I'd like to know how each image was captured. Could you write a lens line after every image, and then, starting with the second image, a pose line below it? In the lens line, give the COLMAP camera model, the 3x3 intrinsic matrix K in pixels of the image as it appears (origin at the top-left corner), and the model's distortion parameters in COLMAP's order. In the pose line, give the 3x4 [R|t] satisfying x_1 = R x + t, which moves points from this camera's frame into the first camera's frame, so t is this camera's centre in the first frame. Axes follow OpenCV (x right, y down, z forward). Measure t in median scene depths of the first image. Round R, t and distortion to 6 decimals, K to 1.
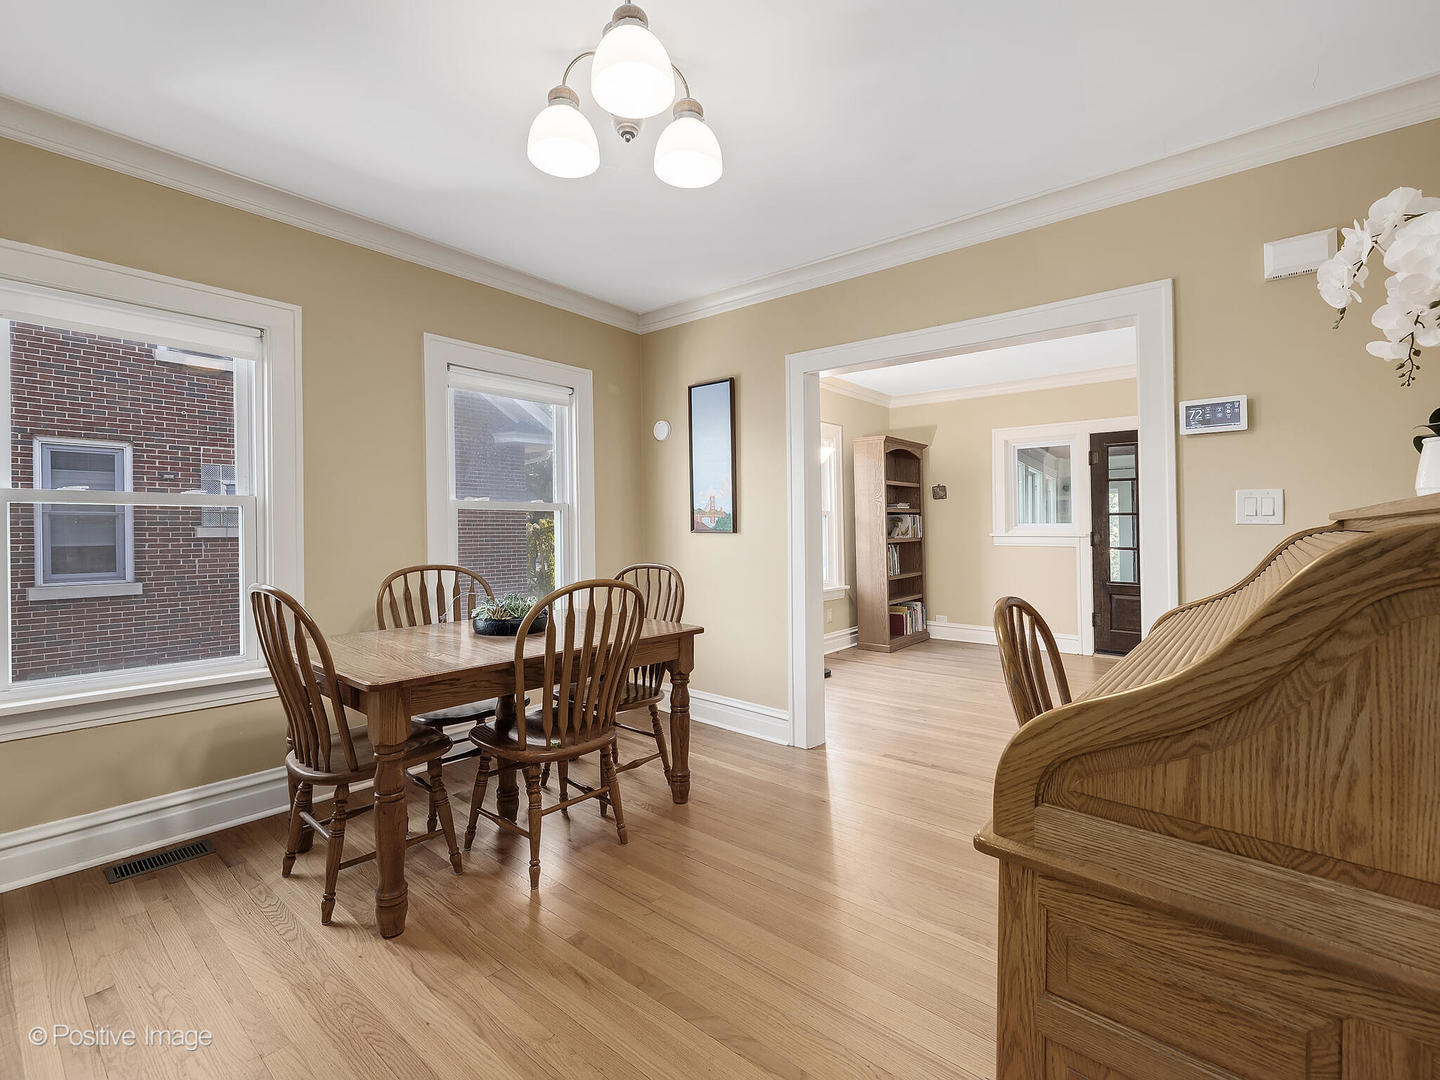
lens RADIAL K [[671.7, 0, 748.0], [0, 671.7, 537.6], [0, 0, 1]] dist [0.000213, -0.000595]
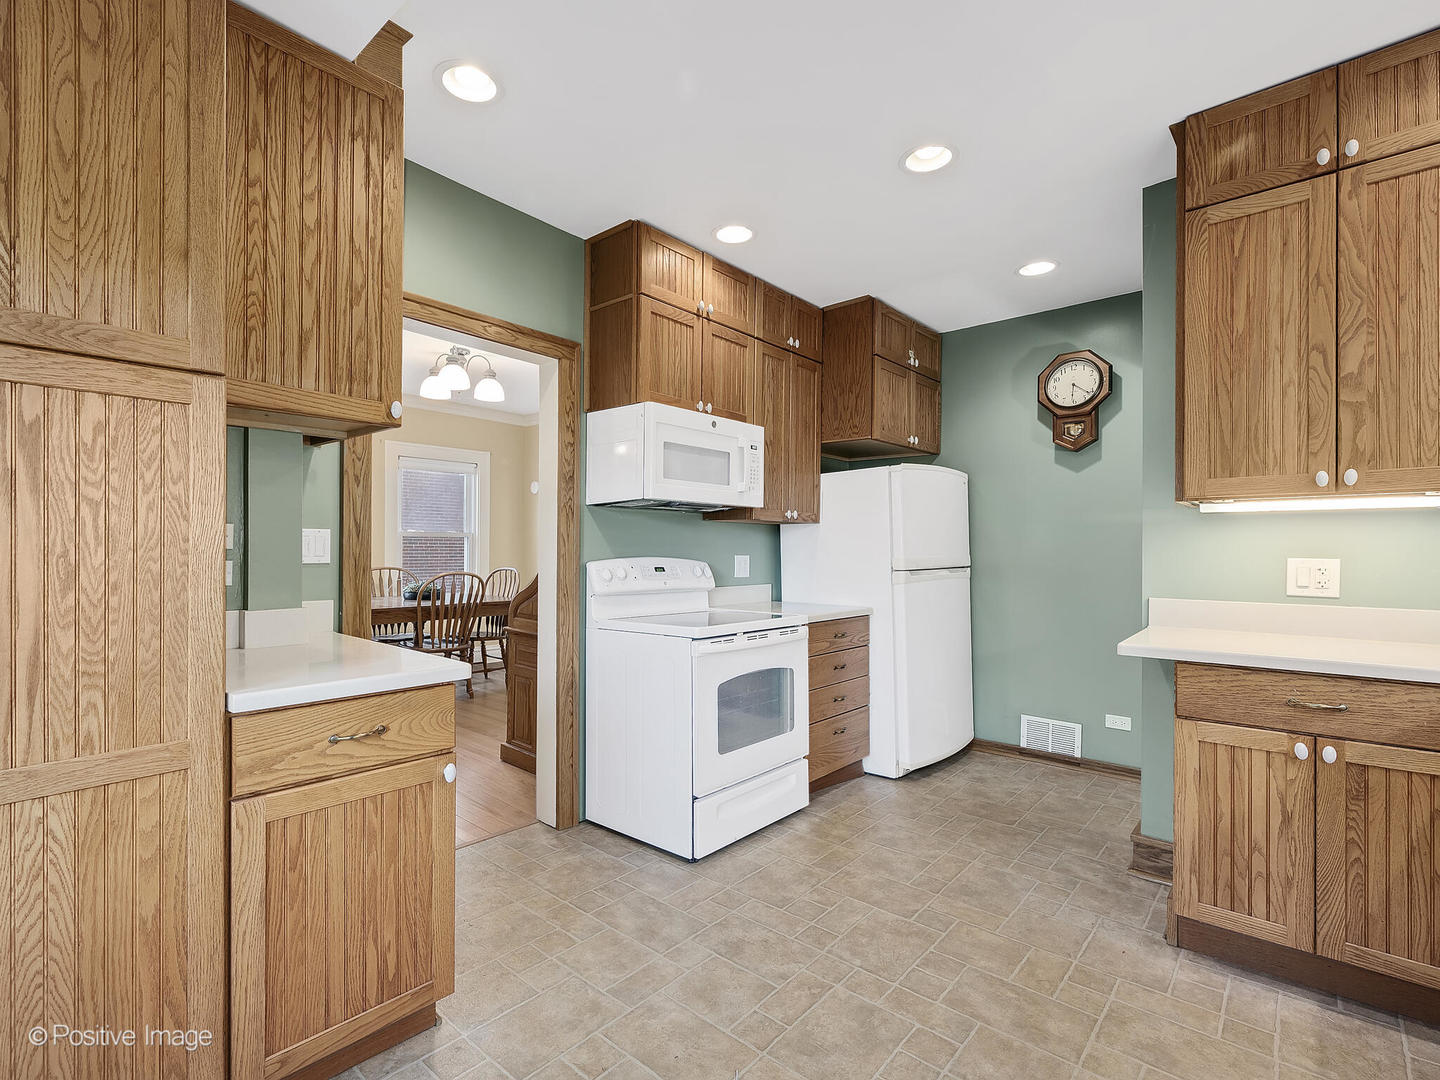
lens RADIAL K [[671.7, 0, 748.0], [0, 671.7, 537.6], [0, 0, 1]] dist [0.000213, -0.000595]
pose [[0.999857, 0.005151, 0.016138, 0.505528], [-0.004721, 0.999635, -0.026584, 0.004489], [-0.016269, 0.026504, 0.999516, -0.884655]]
